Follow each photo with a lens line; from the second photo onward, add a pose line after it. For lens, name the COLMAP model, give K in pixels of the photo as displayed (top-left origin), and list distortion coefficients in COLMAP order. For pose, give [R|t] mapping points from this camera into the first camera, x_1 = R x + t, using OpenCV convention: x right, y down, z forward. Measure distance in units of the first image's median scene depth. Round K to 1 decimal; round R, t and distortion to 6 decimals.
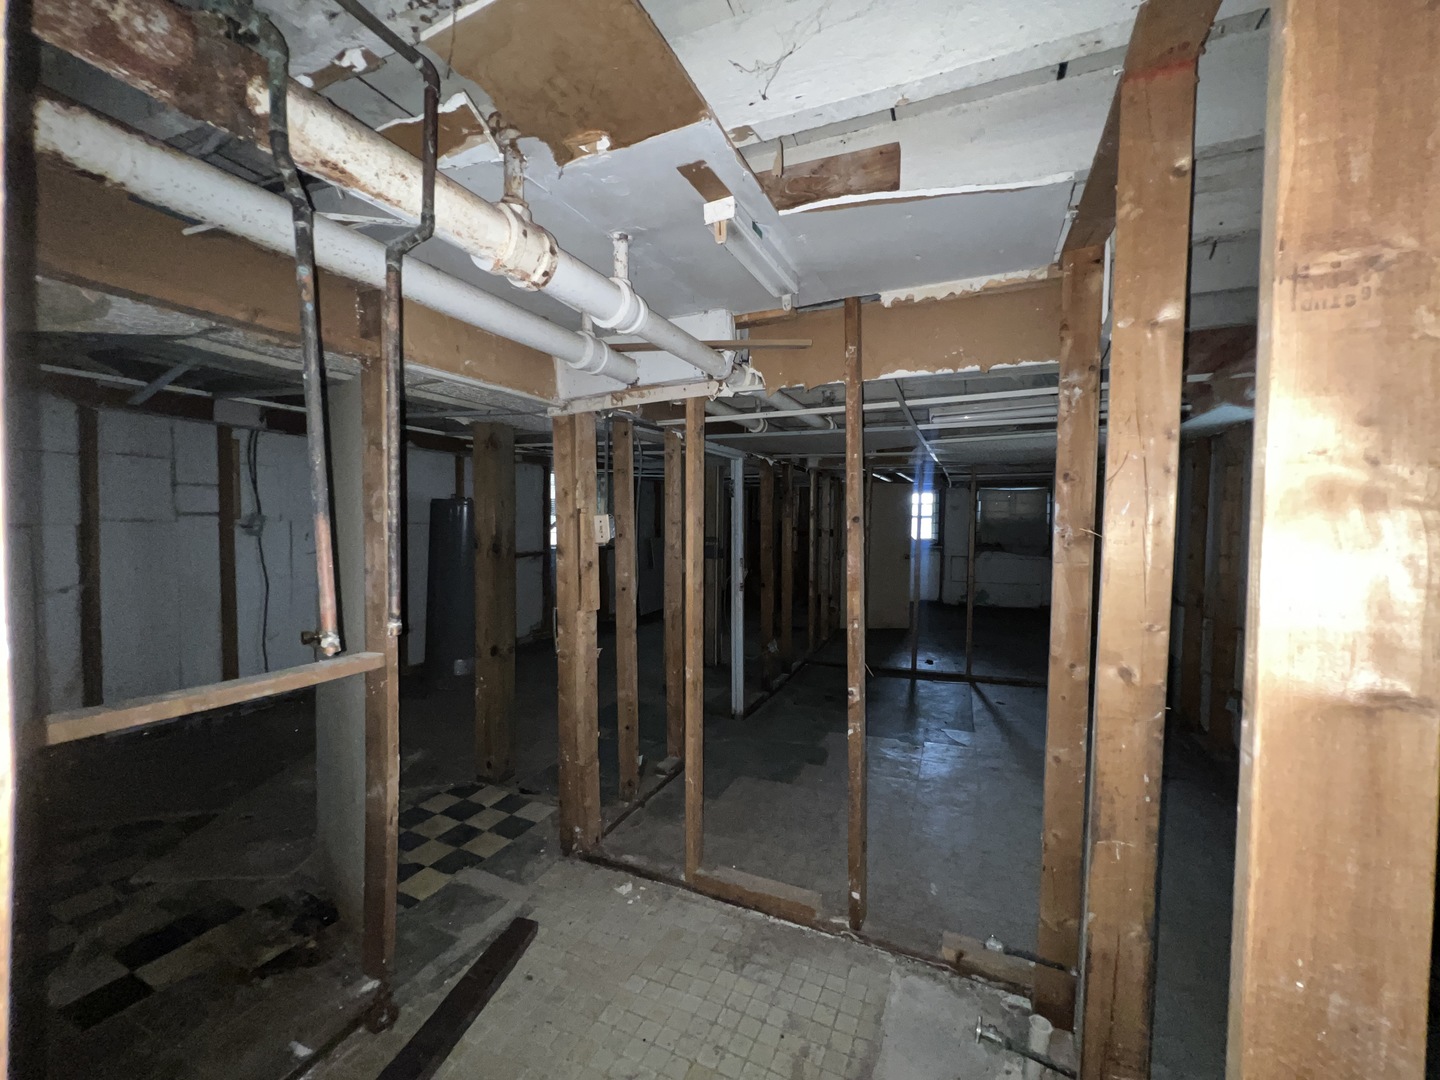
lens RADIAL K [[577.1, 0, 715.6], [0, 577.1, 541.1], [0, 0, 1]] dist [0.000114, -0.000008]
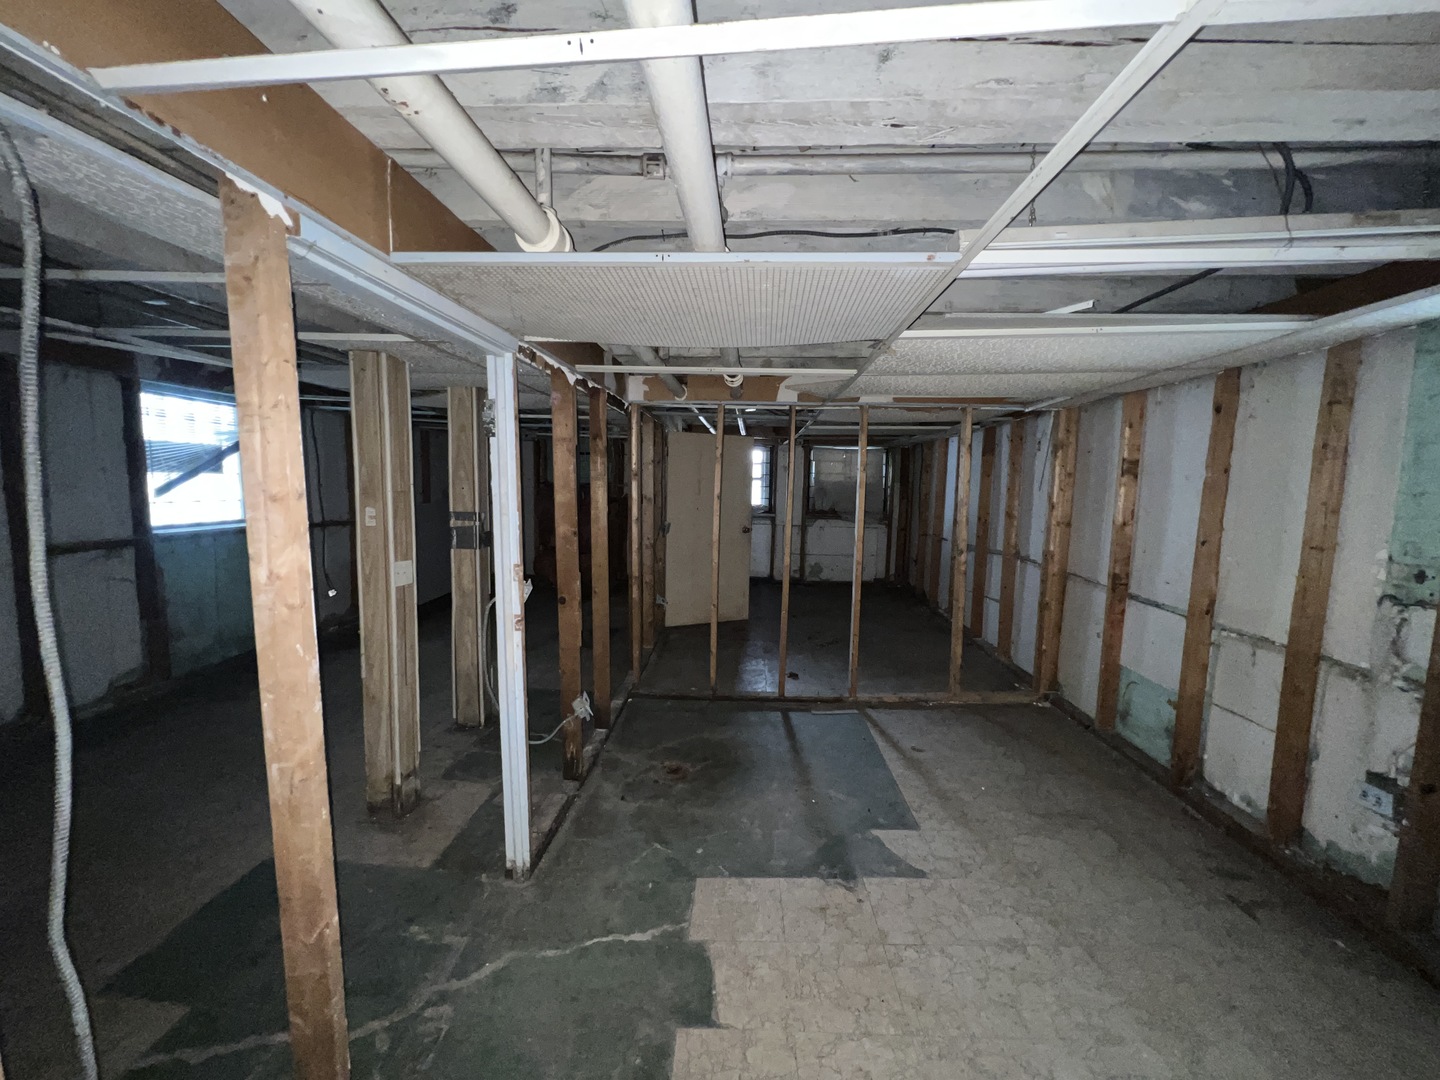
lens RADIAL K [[577.1, 0, 715.4], [0, 577.1, 543.8], [0, 0, 1]] dist [0.000114, -0.000008]
pose [[0.938388, -0.031822, 0.344116, 0.028238], [0.006824, 0.997263, 0.073615, -0.017242], [-0.345517, -0.066731, 0.936037, 0.388059]]
